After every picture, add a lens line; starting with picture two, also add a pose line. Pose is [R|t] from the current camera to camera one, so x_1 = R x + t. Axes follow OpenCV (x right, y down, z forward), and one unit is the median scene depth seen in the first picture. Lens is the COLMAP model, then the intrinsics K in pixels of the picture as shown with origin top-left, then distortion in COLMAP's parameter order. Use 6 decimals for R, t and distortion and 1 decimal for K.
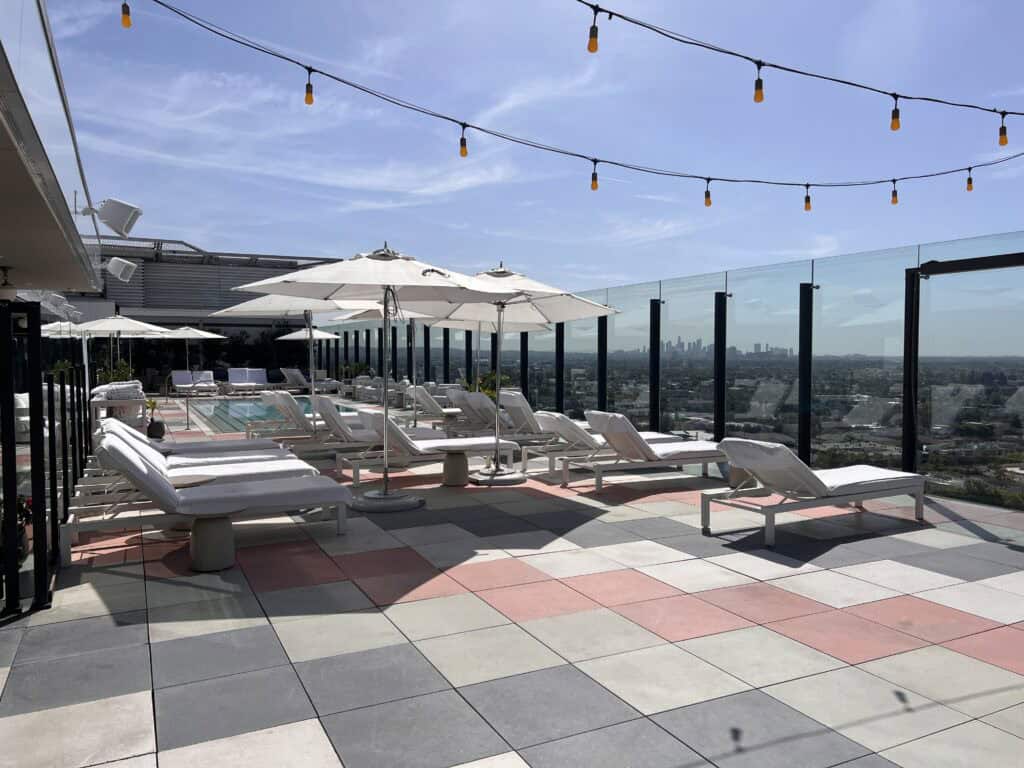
lens RADIAL K [[772.8, 0, 512.0], [0, 772.8, 384.0], [0, 0, 1]] dist [0.000951, 0.000144]
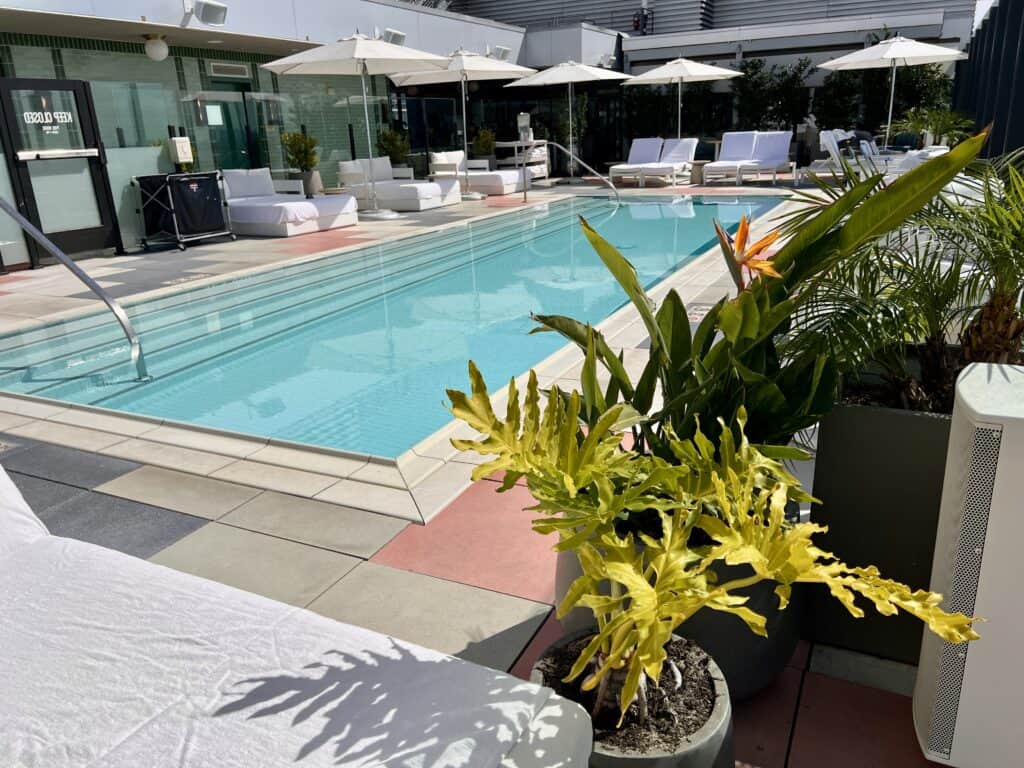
lens RADIAL K [[772.8, 0, 512.0], [0, 772.8, 384.0], [0, 0, 1]] dist [0.000951, 0.000144]
pose [[0.608266, 0.232431, -0.758939, -0.003410], [0.005176, 0.954982, 0.296619, -0.014616], [0.793717, -0.184352, 0.579680, 0.532366]]
